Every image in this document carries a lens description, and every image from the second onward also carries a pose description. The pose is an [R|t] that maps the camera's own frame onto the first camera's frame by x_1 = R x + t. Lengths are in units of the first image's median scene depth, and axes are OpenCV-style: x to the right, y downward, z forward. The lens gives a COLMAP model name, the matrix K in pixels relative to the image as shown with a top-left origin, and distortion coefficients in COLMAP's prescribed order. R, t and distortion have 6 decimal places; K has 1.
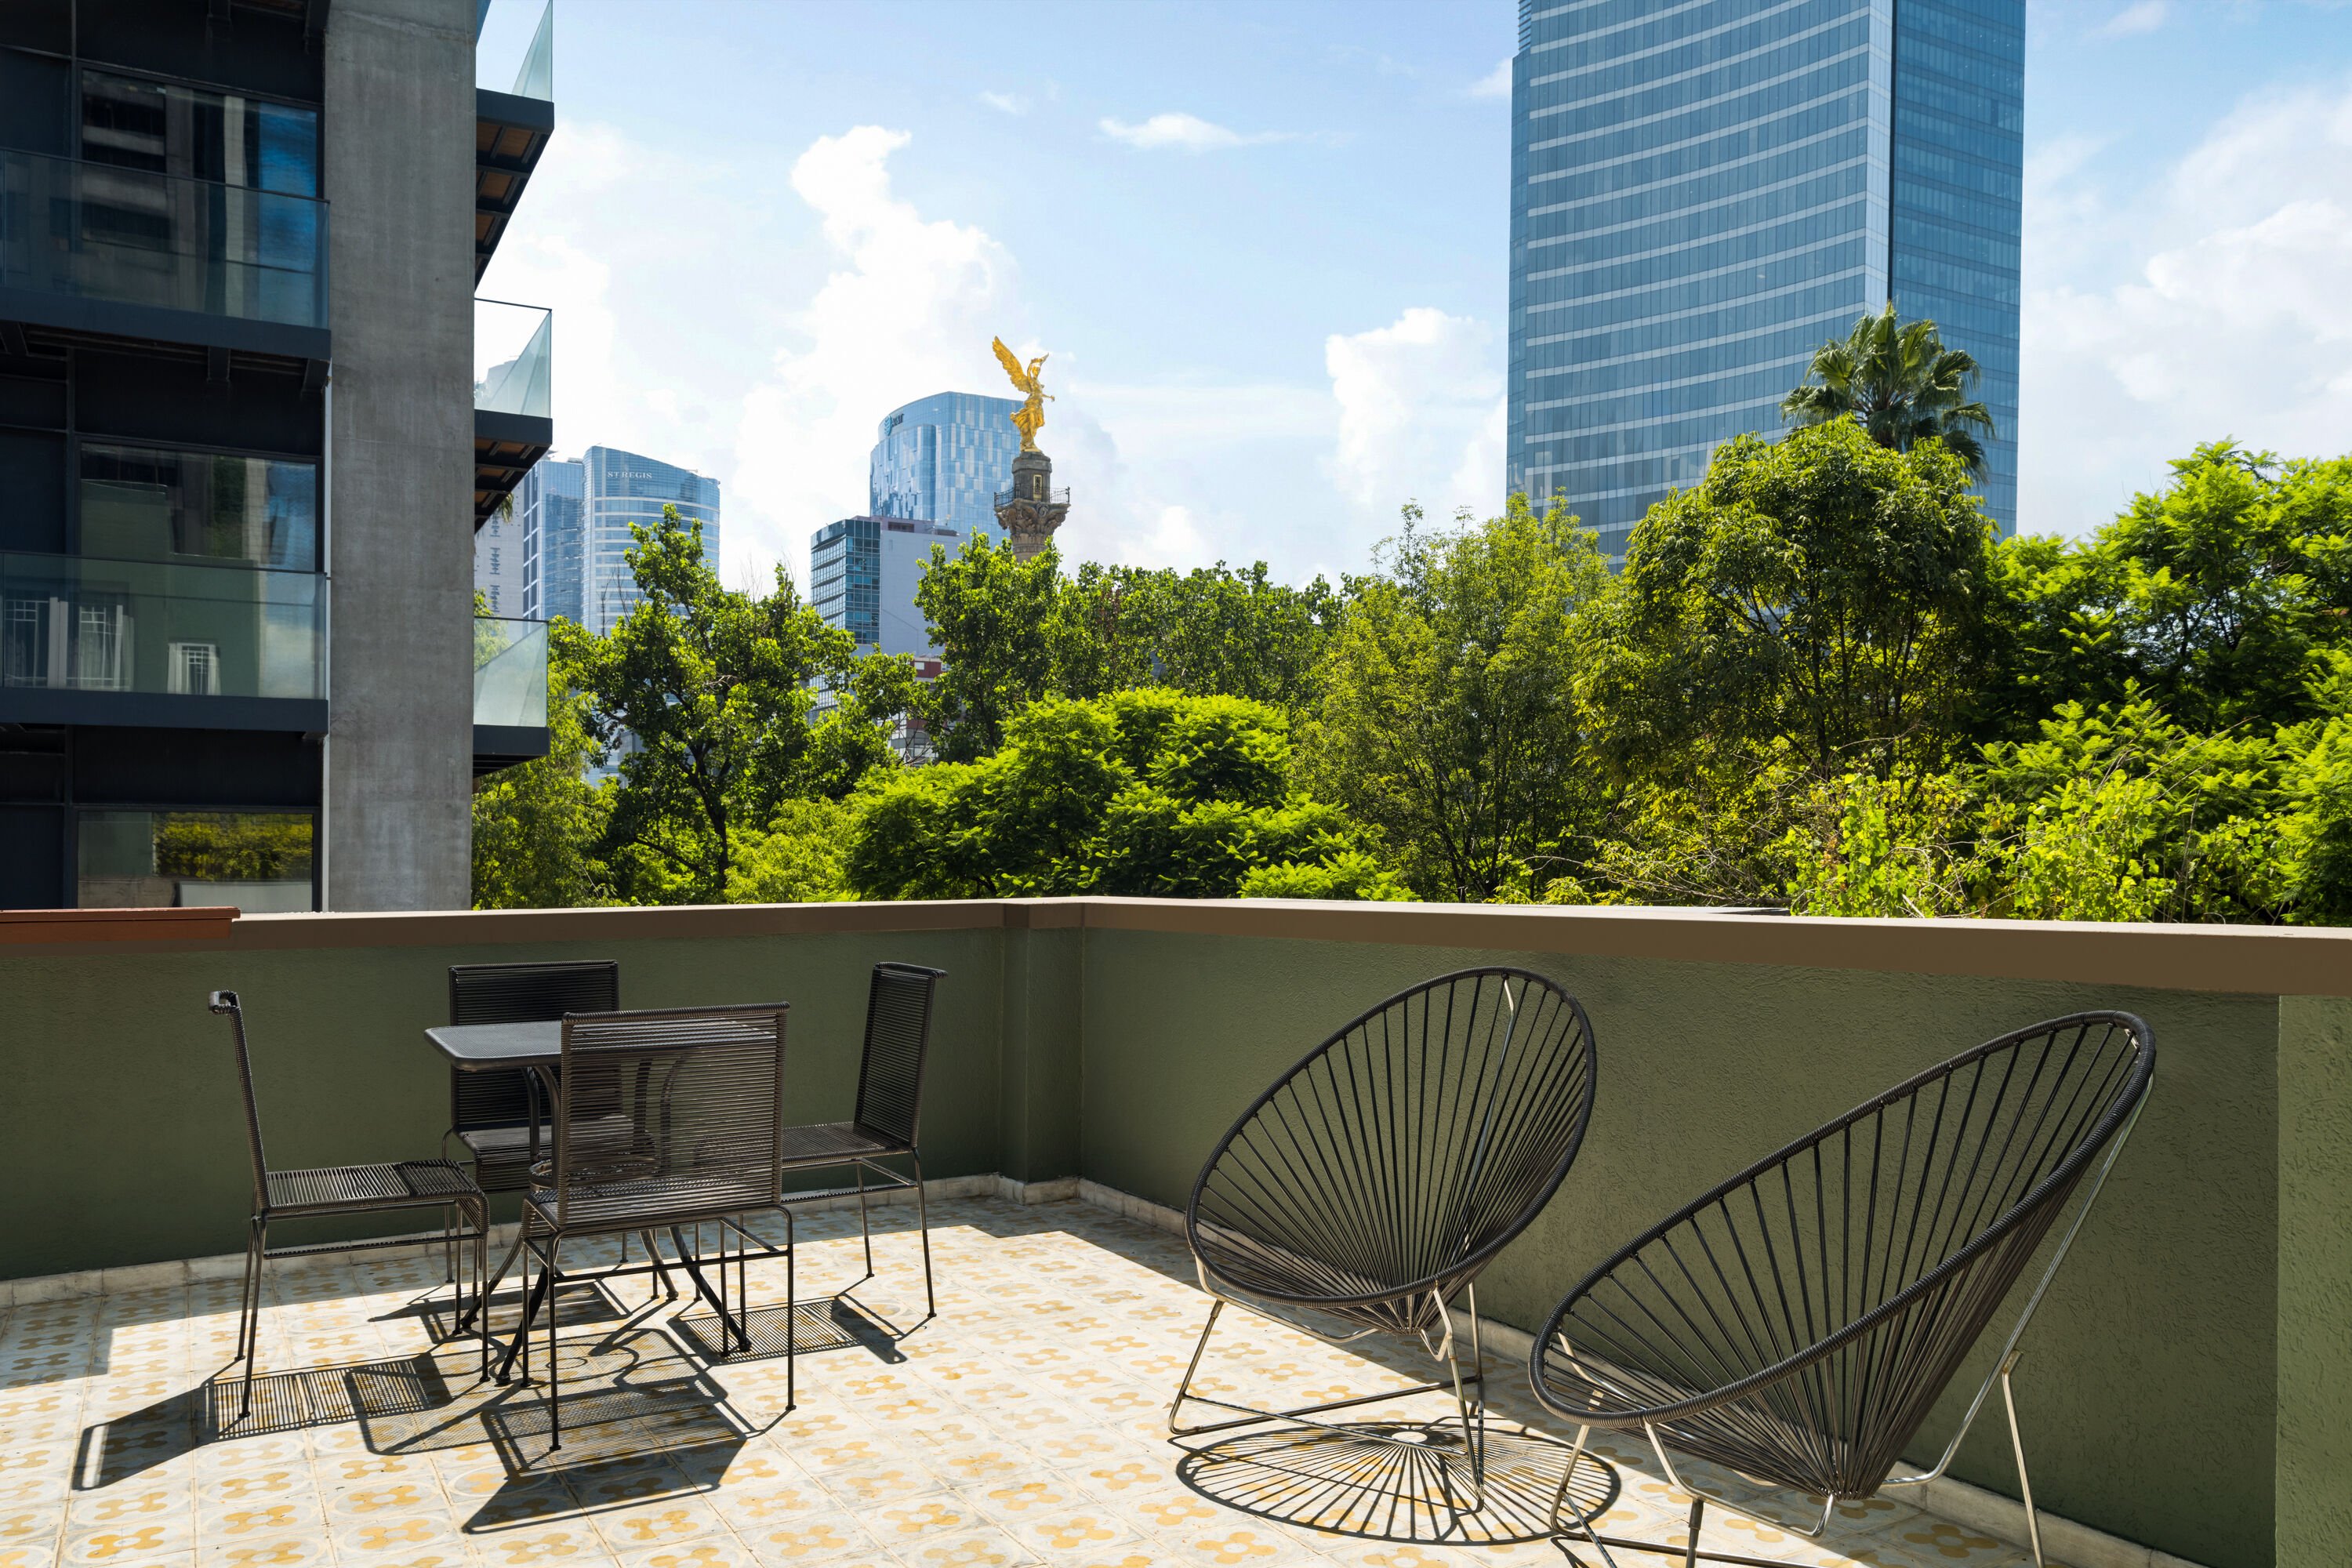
lens RADIAL K [[1853.1, 0, 1176.1], [0, 1853.1, 884.8], [0, 0, 1]] dist [0.004104, 0.002190]
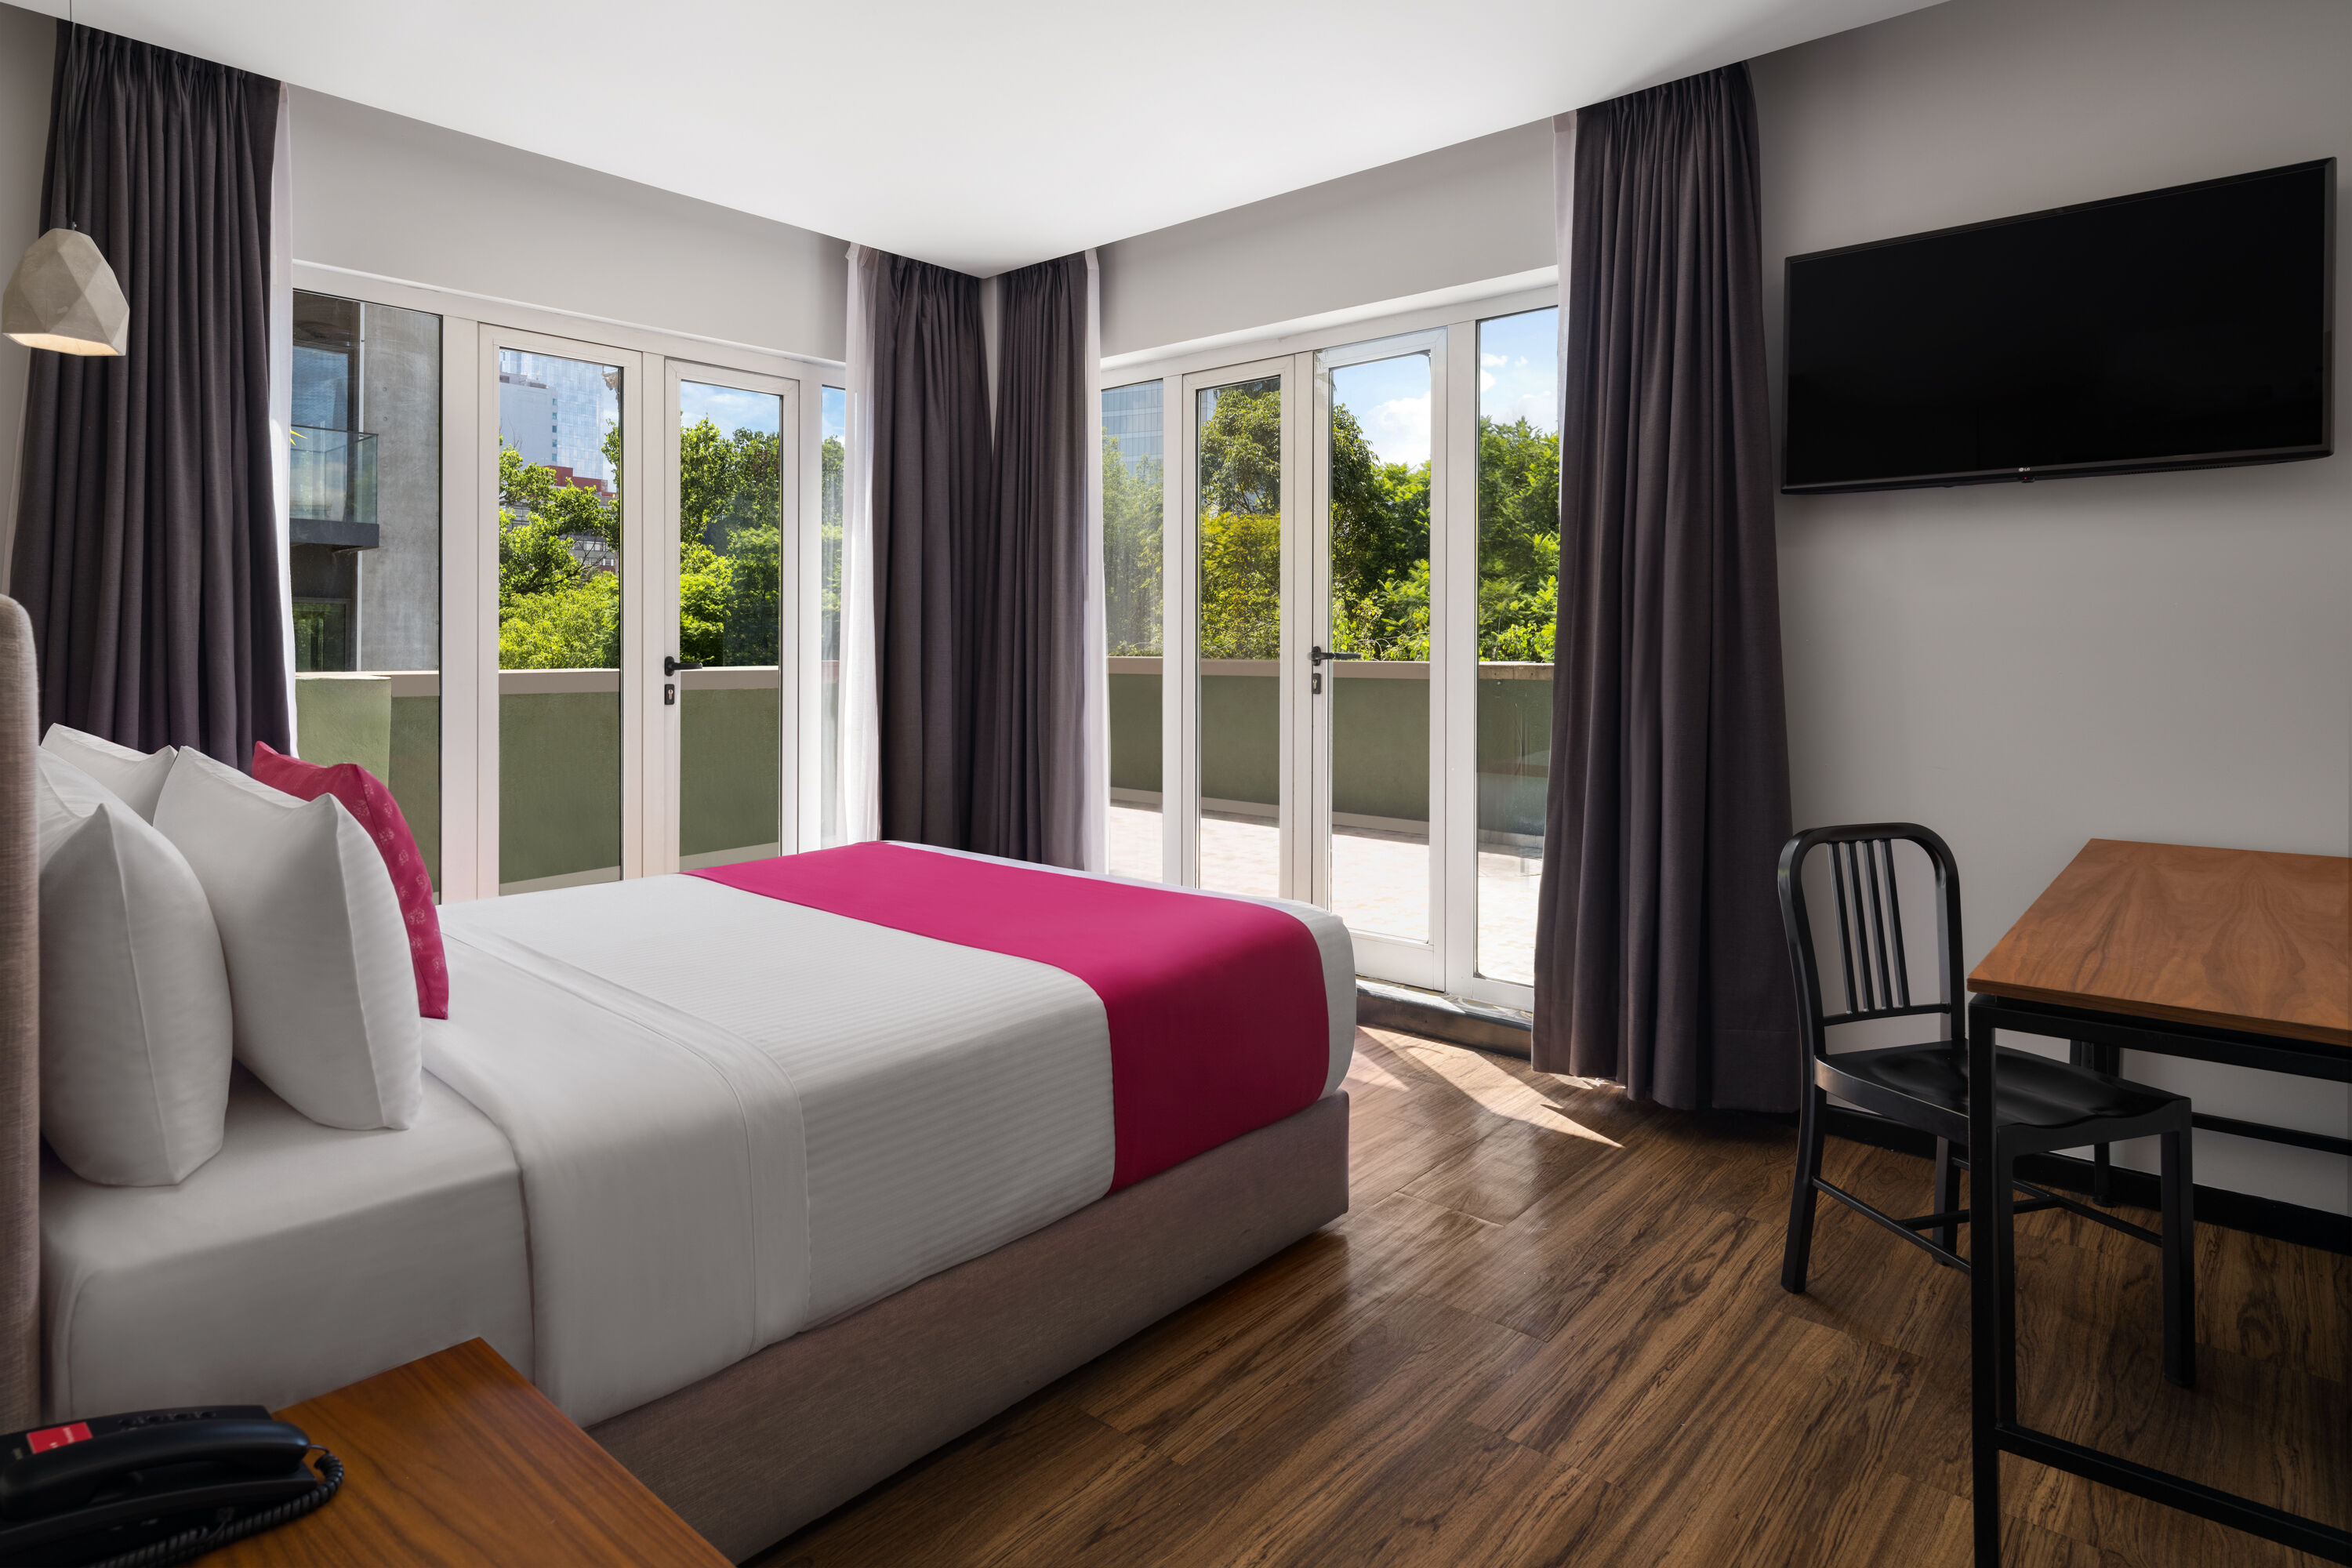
lens RADIAL K [[1286.4, 0, 1171.8], [0, 1286.4, 644.3], [0, 0, 1]] dist [-0.000272, 0.000566]
pose [[0.945102, 0.008767, 0.326658, -0.138092], [-0.004800, 0.999905, -0.012950, 0.001083], [-0.326740, 0.010671, 0.945054, -0.088019]]
